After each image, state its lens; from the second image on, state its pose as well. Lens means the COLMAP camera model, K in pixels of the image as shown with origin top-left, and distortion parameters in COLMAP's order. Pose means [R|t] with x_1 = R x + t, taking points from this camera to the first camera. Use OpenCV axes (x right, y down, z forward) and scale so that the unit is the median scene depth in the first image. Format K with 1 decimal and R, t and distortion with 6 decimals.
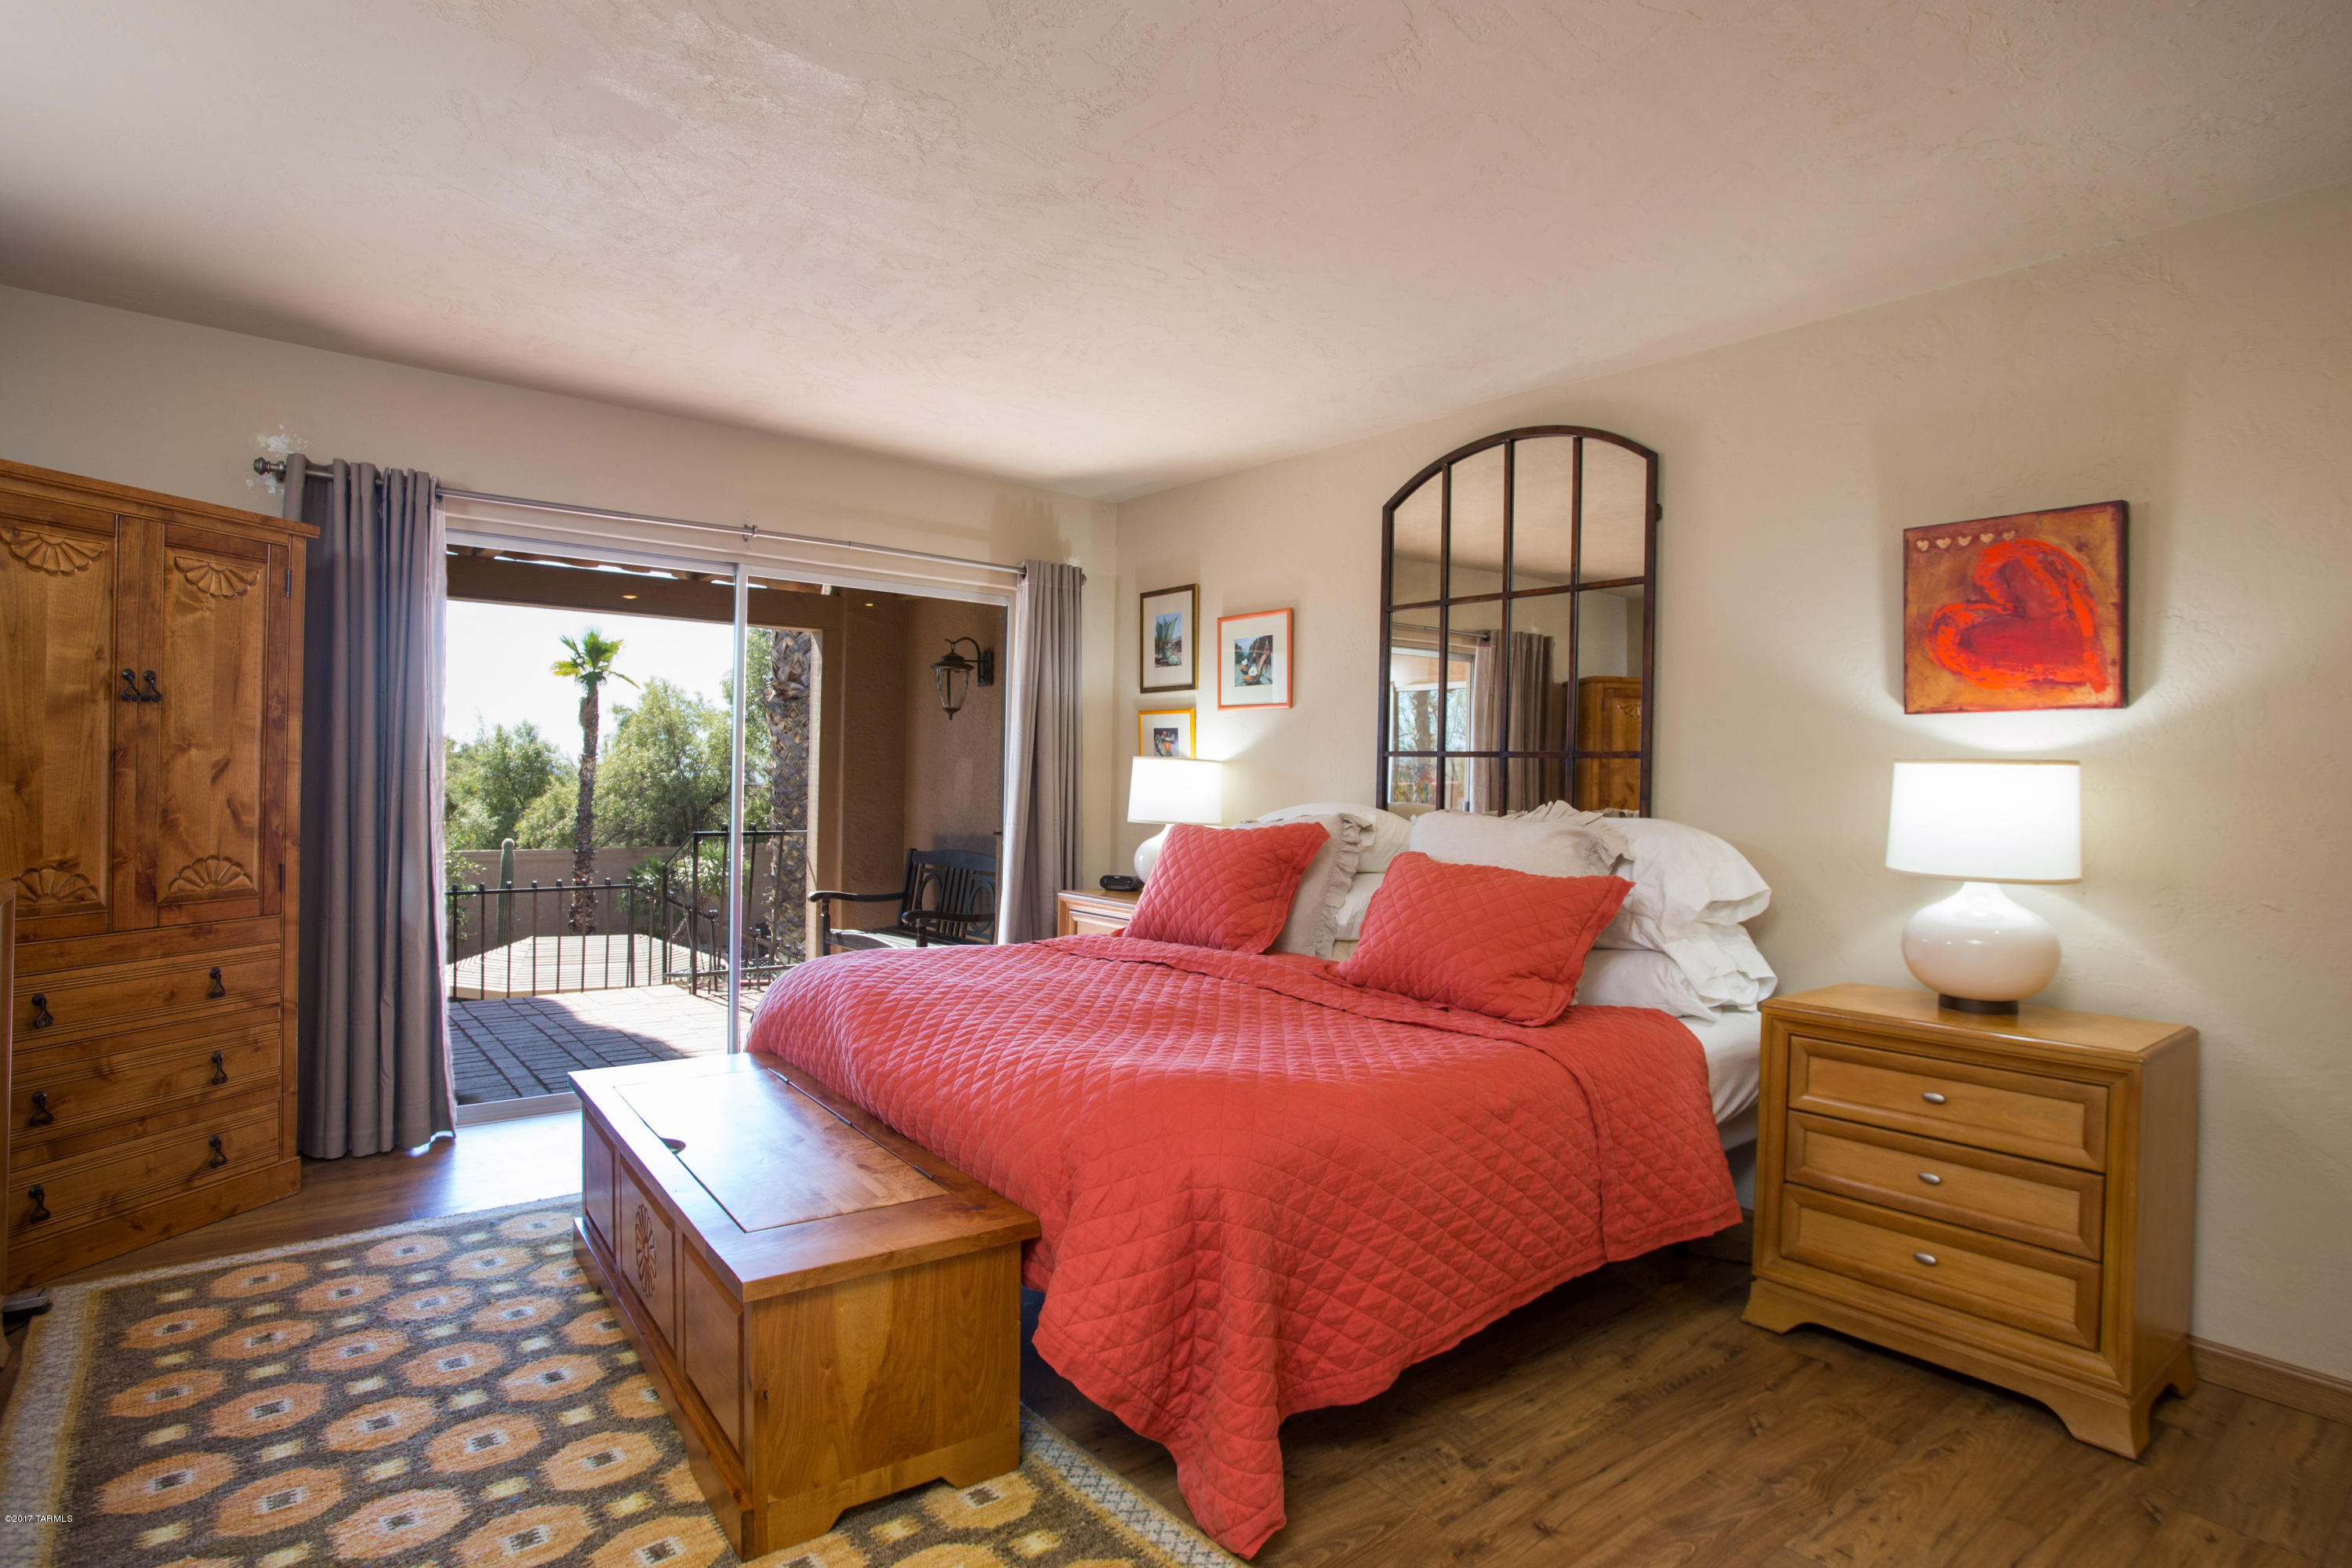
lens RADIAL K [[1236.2, 0, 1190.1], [0, 1236.2, 791.6], [0, 0, 1]] dist [-0.073809, 0.033374]
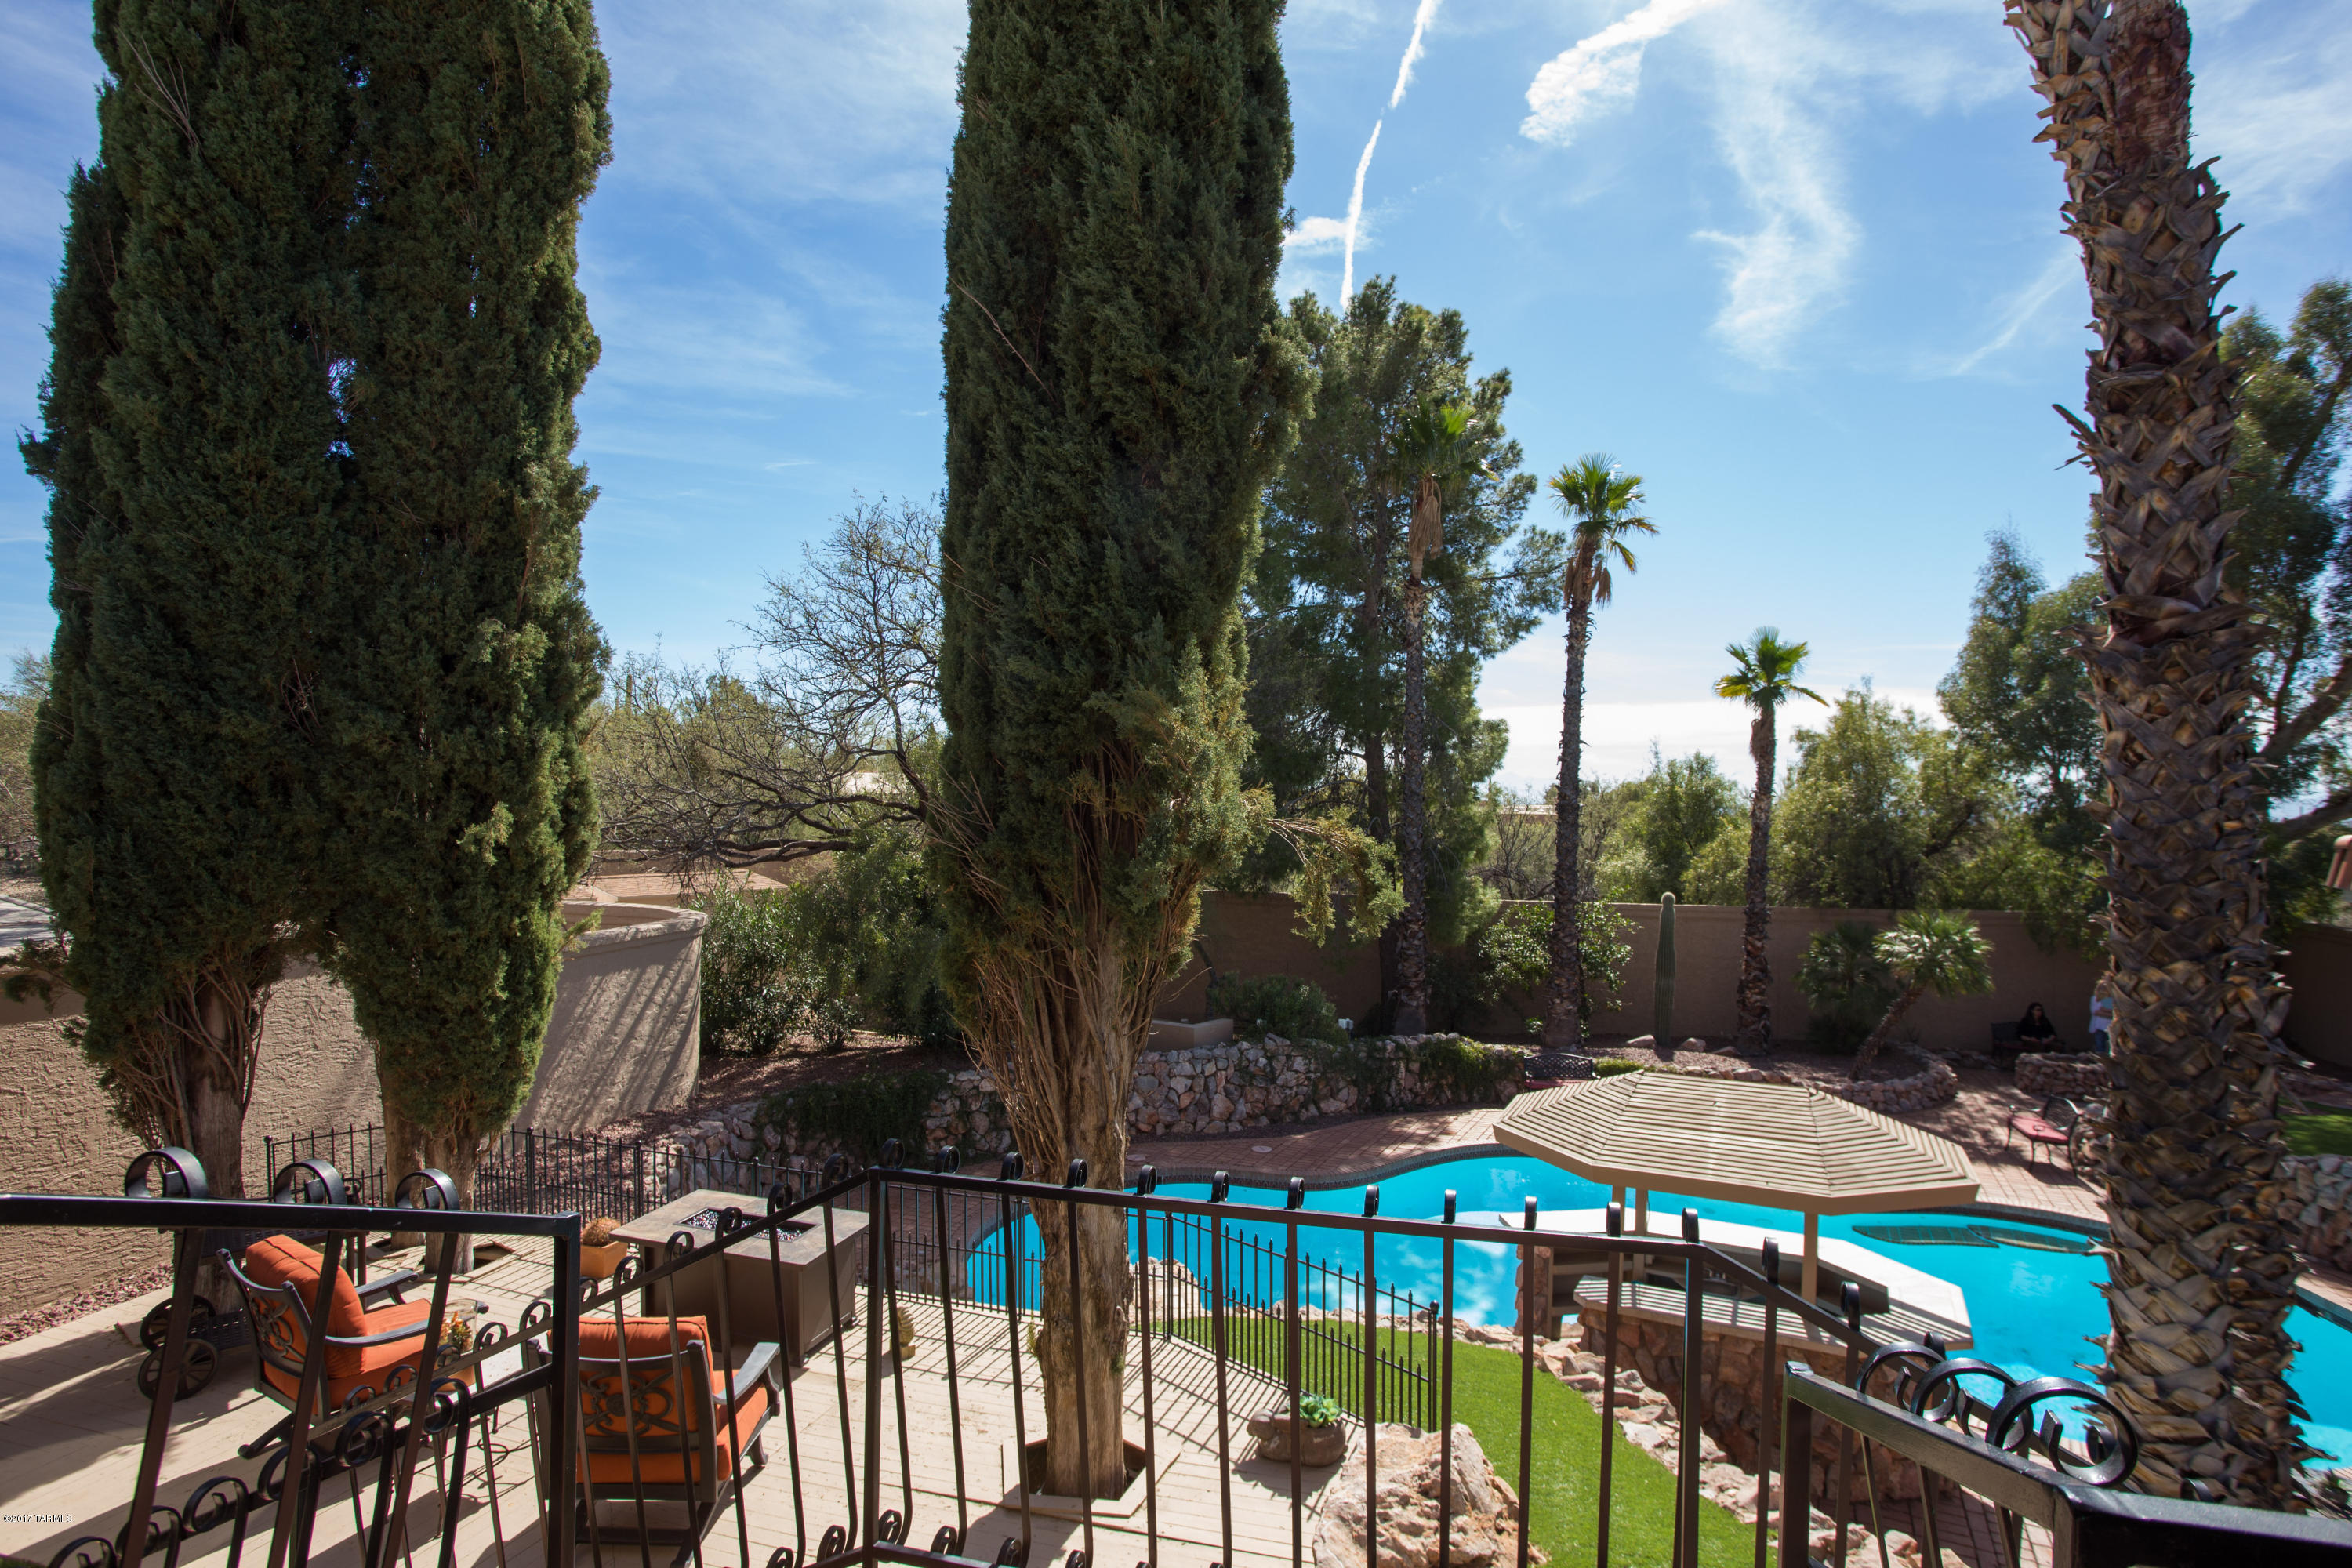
lens RADIAL K [[1236.2, 0, 1190.1], [0, 1236.2, 791.6], [0, 0, 1]] dist [-0.073809, 0.033374]
pose [[0.609441, -0.014577, -0.792698, -0.089479], [-0.011131, 0.999575, -0.026939, -0.004181], [0.792754, 0.025241, 0.609019, 0.213913]]
